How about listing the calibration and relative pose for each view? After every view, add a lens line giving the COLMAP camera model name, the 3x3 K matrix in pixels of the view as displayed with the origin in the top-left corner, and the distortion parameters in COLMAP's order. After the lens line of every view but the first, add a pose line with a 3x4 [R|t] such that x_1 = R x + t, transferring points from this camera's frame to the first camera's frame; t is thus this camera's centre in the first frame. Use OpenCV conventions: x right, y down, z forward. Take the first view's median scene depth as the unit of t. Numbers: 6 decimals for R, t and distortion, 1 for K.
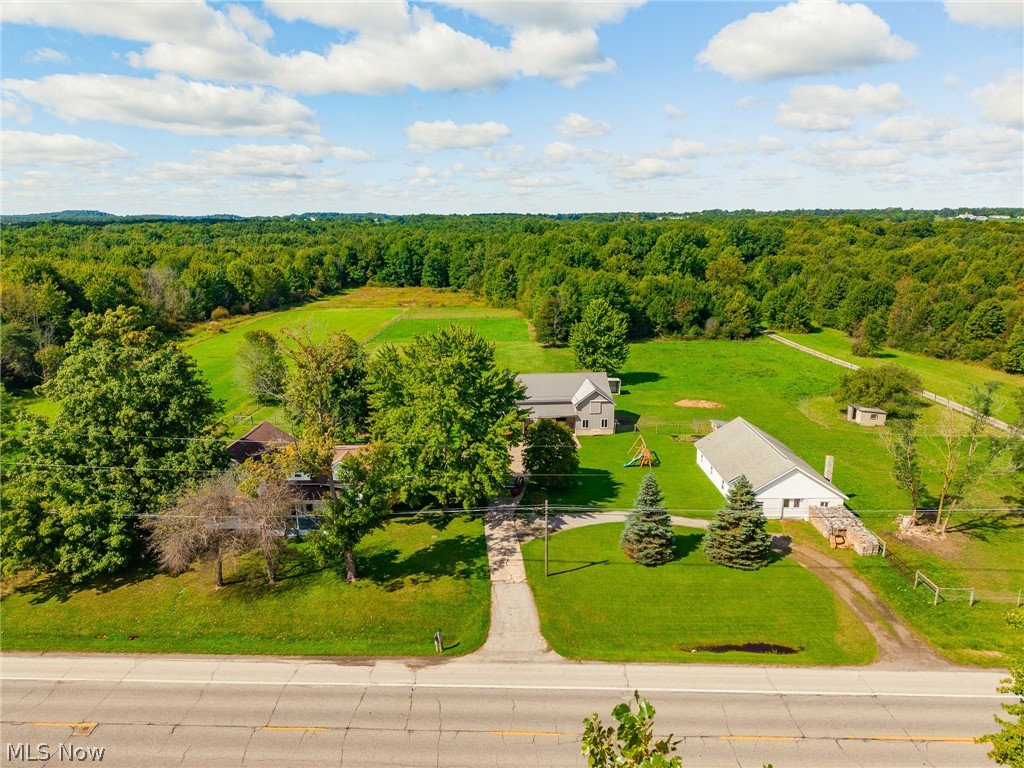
lens RADIAL K [[684.5, 0, 516.2], [0, 684.5, 388.9], [0, 0, 1]] dist [0.027579, -0.019611]
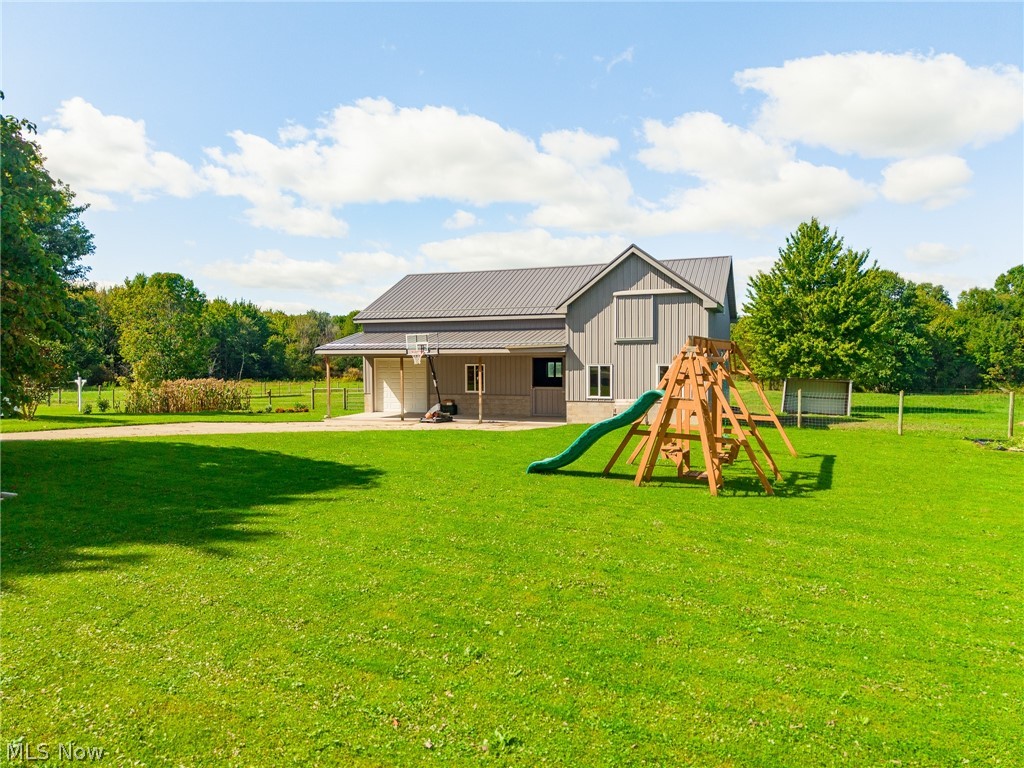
lens RADIAL K [[684.5, 0, 508.7], [0, 684.5, 385.6], [0, 0, 1]] dist [0.027579, -0.019611]
pose [[0.907847, 0.018810, -0.418880, 0.054777], [-0.099730, 0.980011, -0.172138, 0.030958], [0.407269, 0.198050, 0.891576, 0.223702]]
